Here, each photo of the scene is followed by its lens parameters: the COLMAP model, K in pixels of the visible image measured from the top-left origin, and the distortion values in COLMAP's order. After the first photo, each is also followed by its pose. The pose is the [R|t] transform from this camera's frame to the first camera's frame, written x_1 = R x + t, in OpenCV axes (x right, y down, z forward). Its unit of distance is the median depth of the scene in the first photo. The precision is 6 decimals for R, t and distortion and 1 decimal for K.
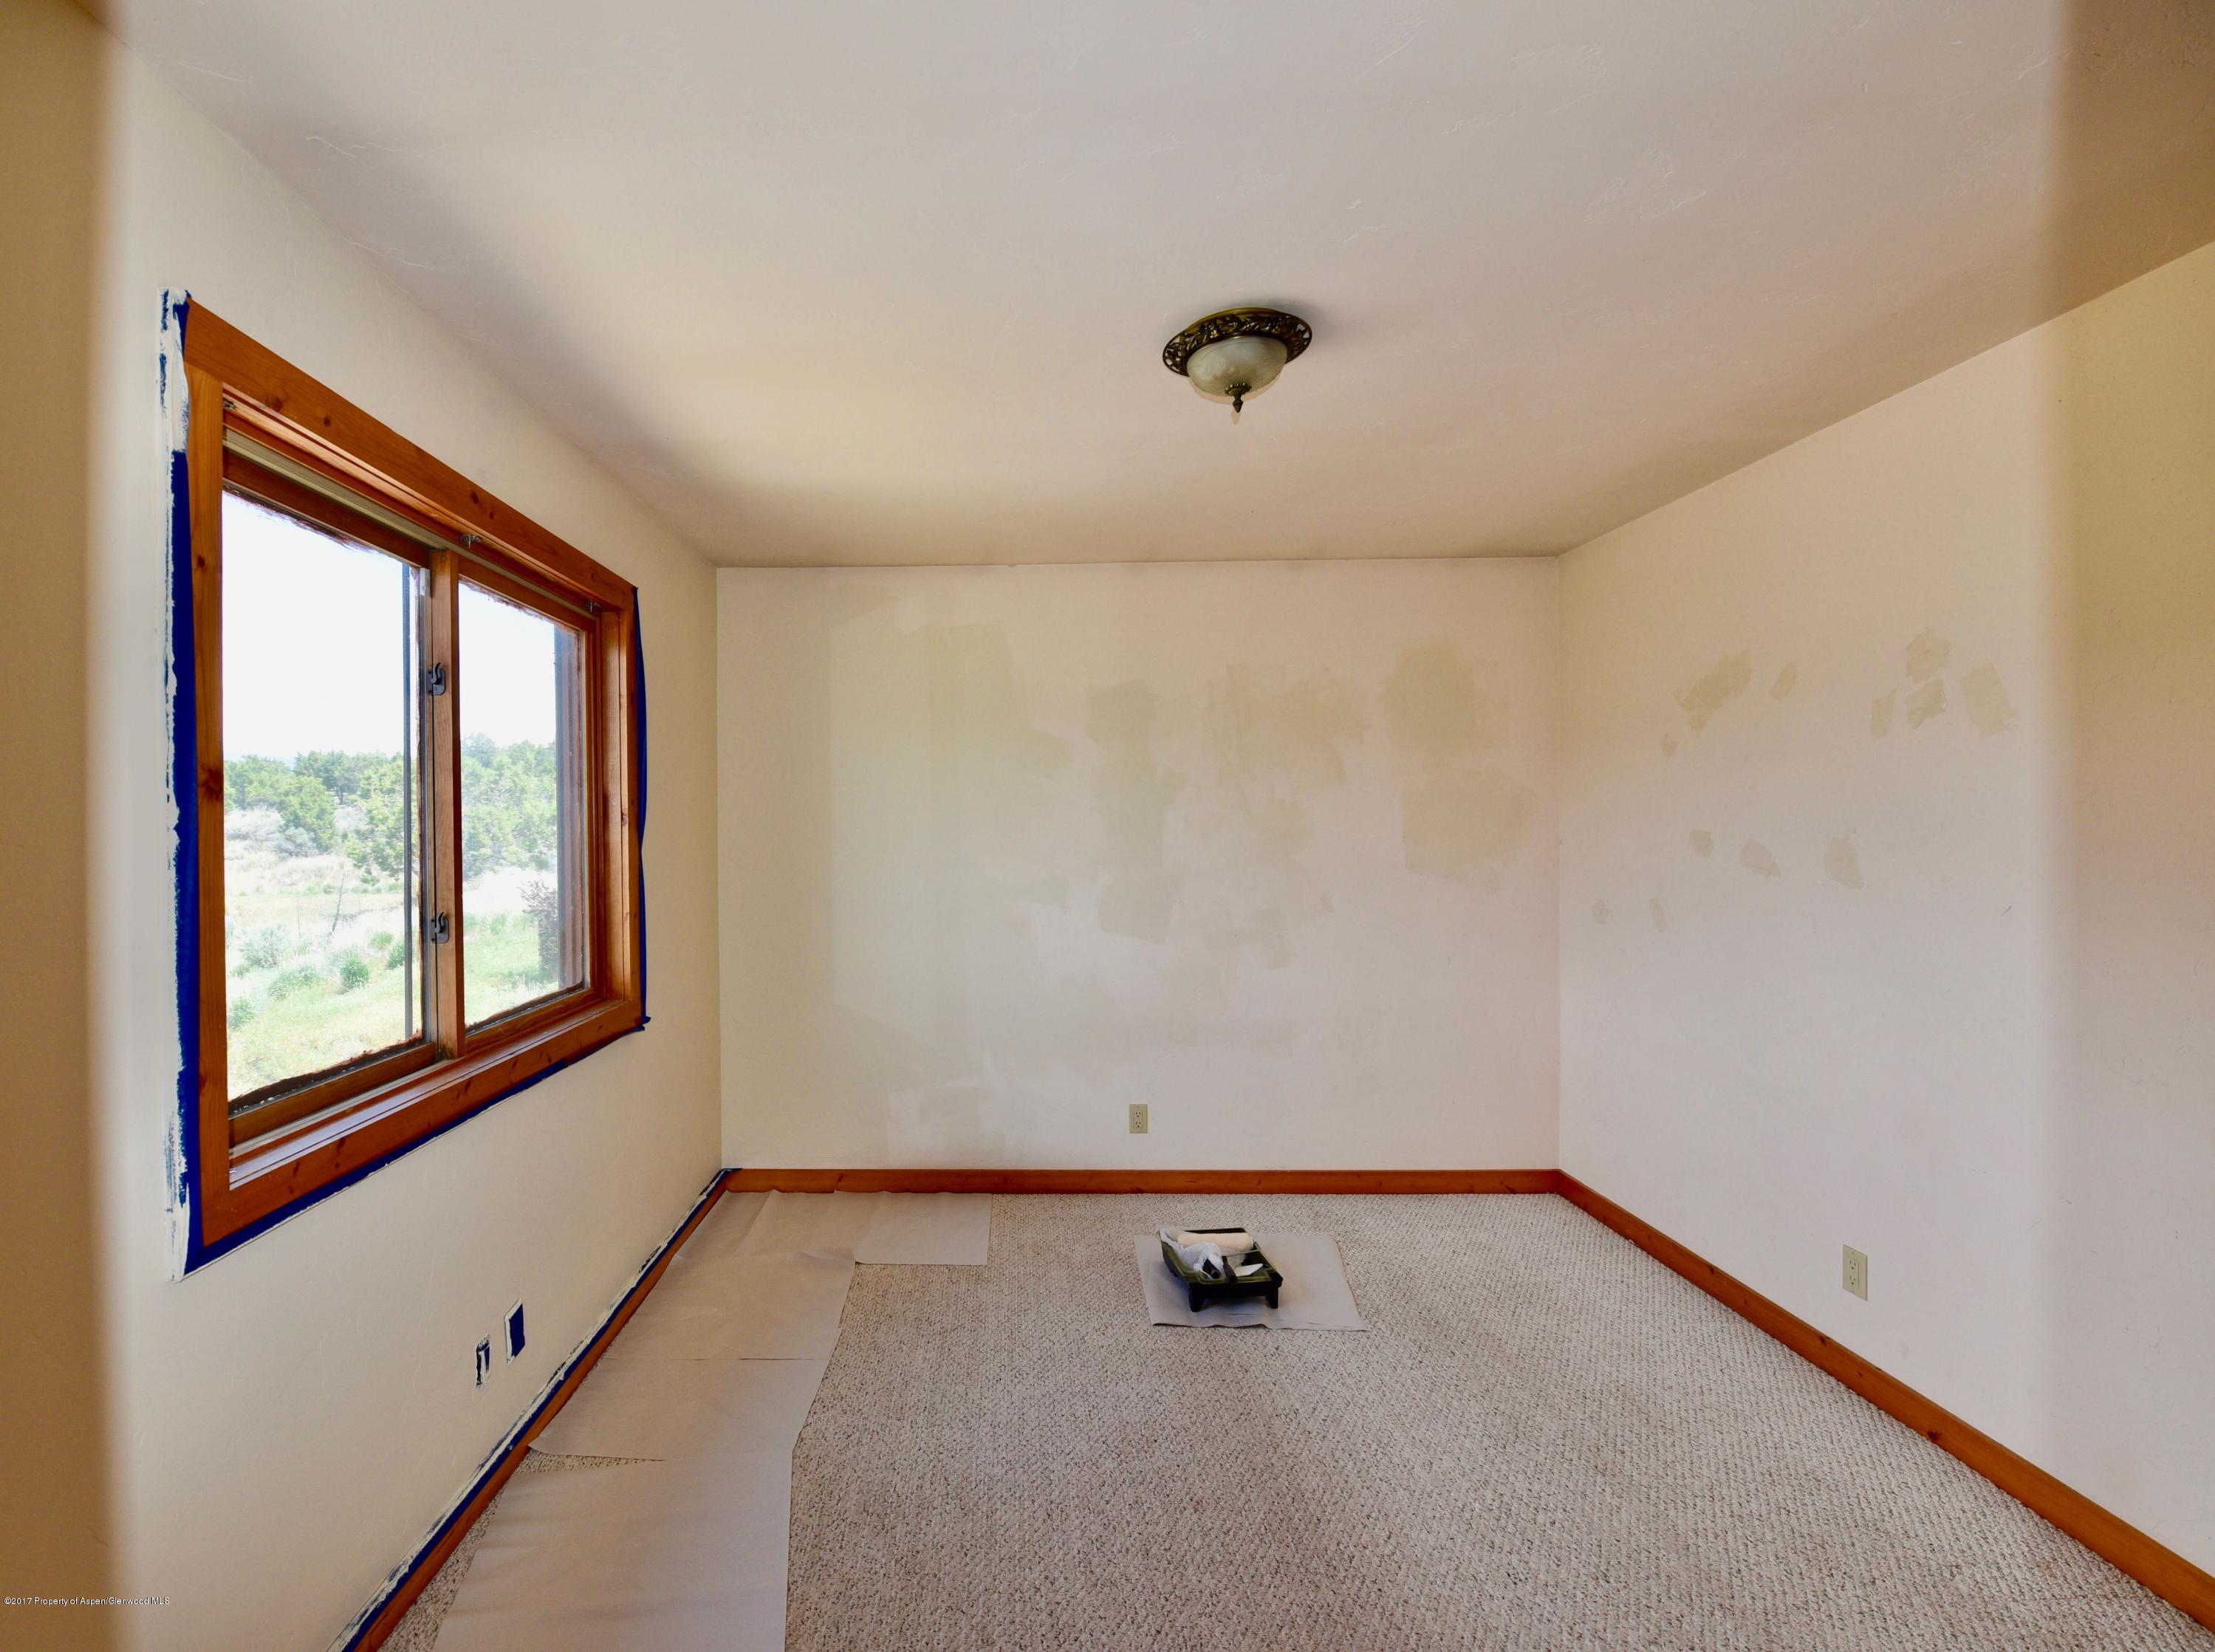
lens RADIAL K [[944.7, 0, 1109.4], [0, 944.7, 825.1], [0, 0, 1]] dist [-0.007931, -0.000285]
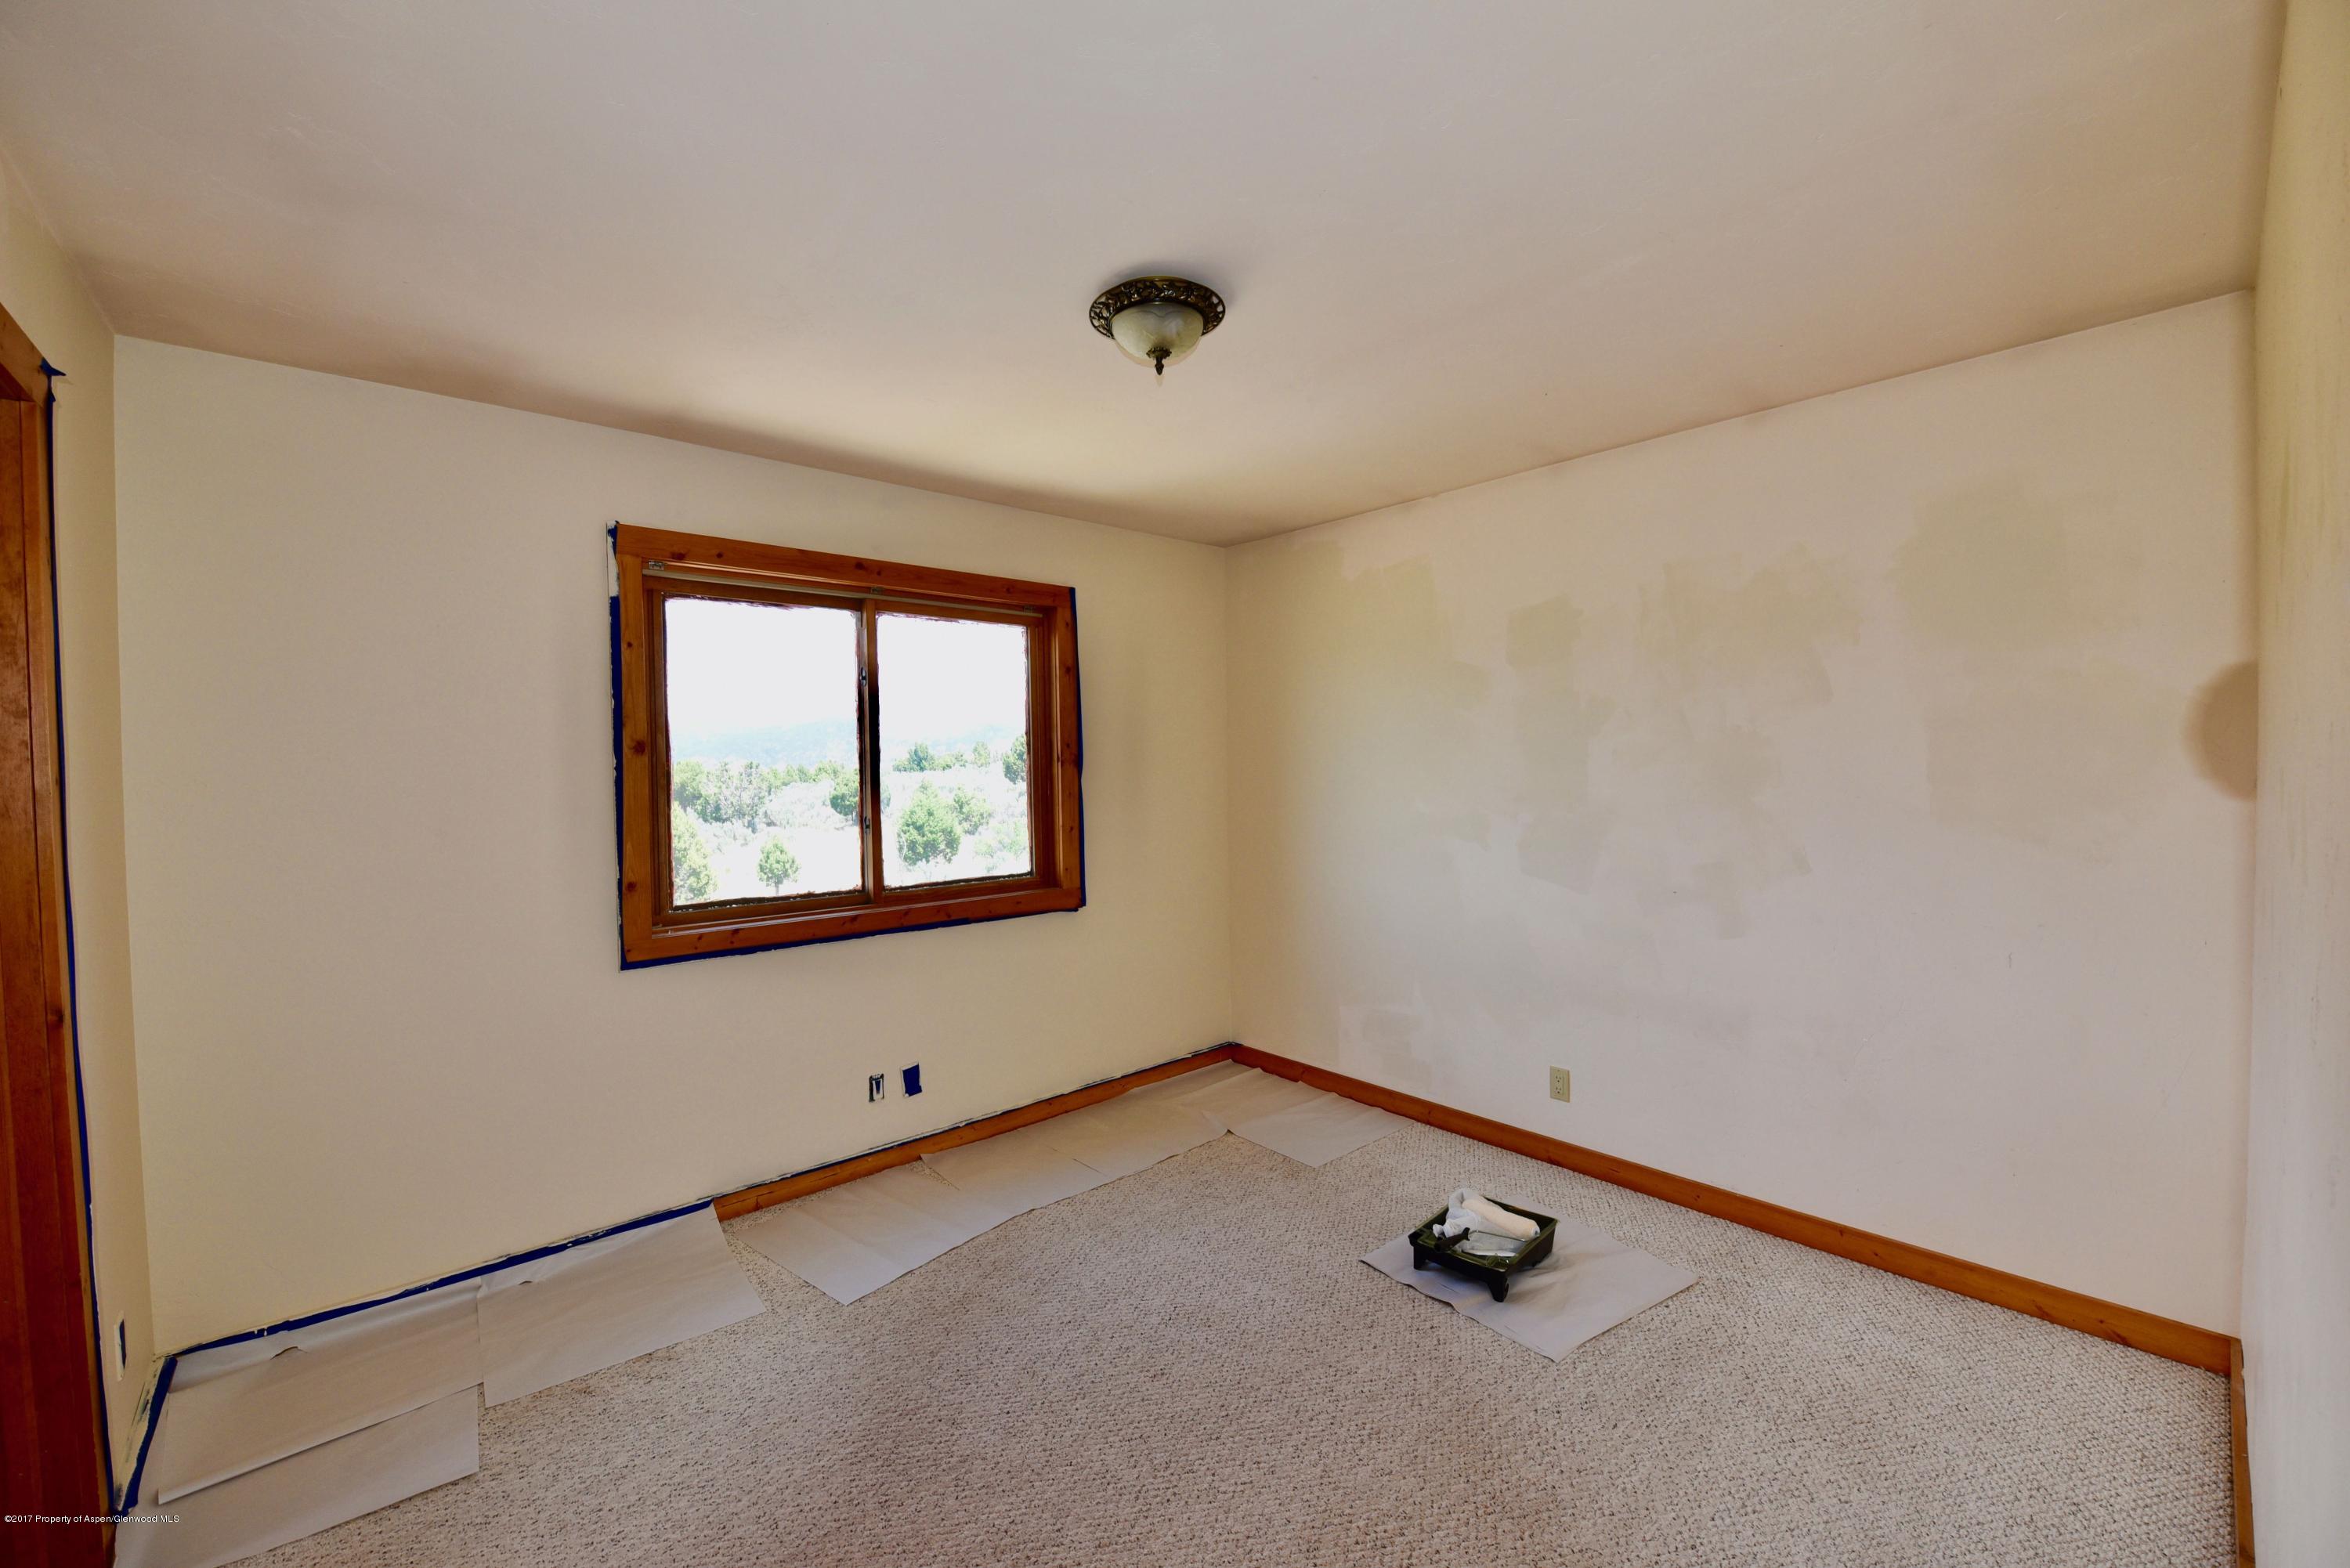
lens RADIAL K [[926.3, 0, 1174.6], [0, 926.3, 781.3], [0, 0, 1]] dist [-0.011325, -0.000610]
pose [[0.683377, 0.010258, -0.729994, 0.435406], [0.008244, 0.999729, 0.021767, -0.000527], [0.730019, -0.020893, 0.683107, 0.138858]]
